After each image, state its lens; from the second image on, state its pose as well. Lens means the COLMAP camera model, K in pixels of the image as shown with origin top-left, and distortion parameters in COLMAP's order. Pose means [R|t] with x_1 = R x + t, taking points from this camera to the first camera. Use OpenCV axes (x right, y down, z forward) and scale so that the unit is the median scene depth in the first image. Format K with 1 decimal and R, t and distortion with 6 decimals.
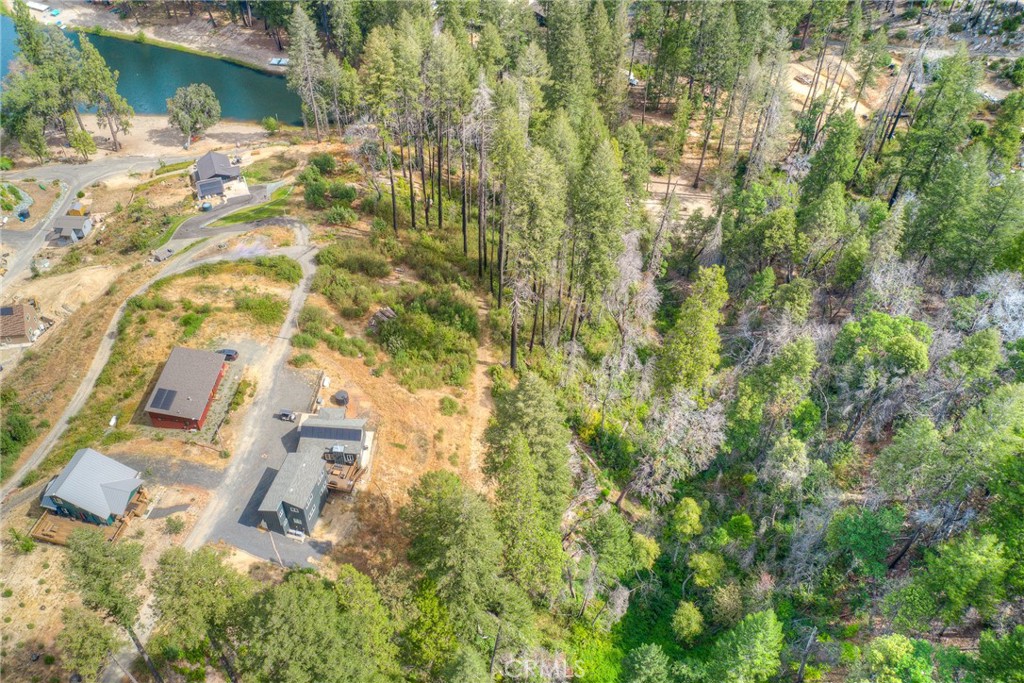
lens RADIAL K [[781.2, 0, 506.3], [0, 781.2, 345.2], [0, 0, 1]] dist [0.007053, 0.002485]
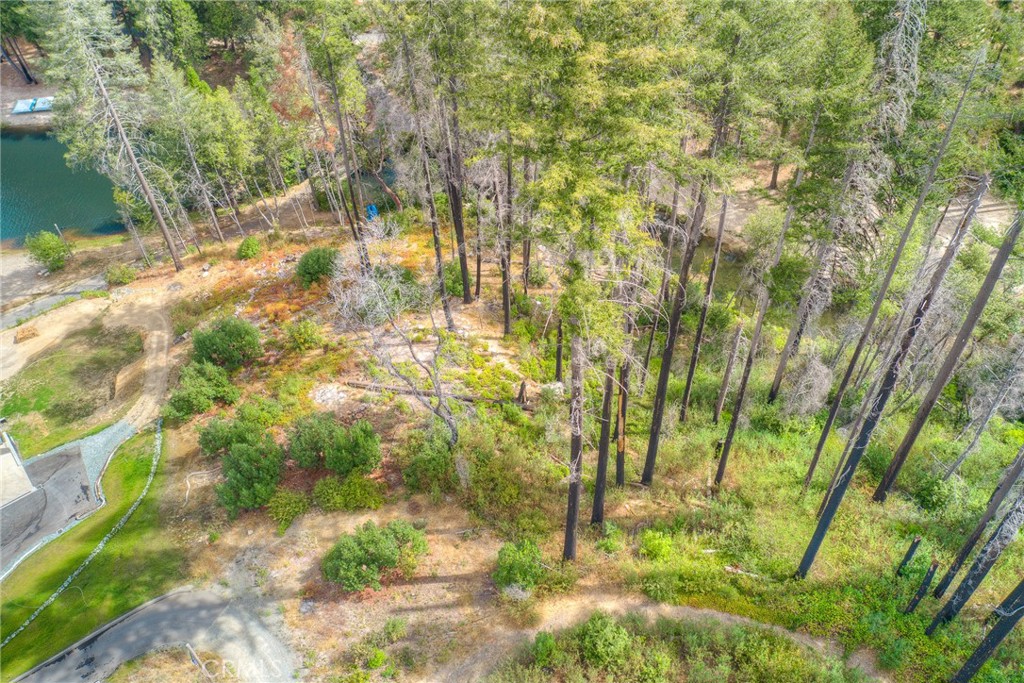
lens RADIAL K [[781.2, 0, 521.6], [0, 781.2, 336.4], [0, 0, 1]] dist [0.007053, 0.002485]
pose [[0.950355, -0.242668, 0.194776, -0.154829], [0.241457, 0.969938, 0.030305, -0.193579], [-0.196275, 0.018230, 0.980379, 0.548453]]
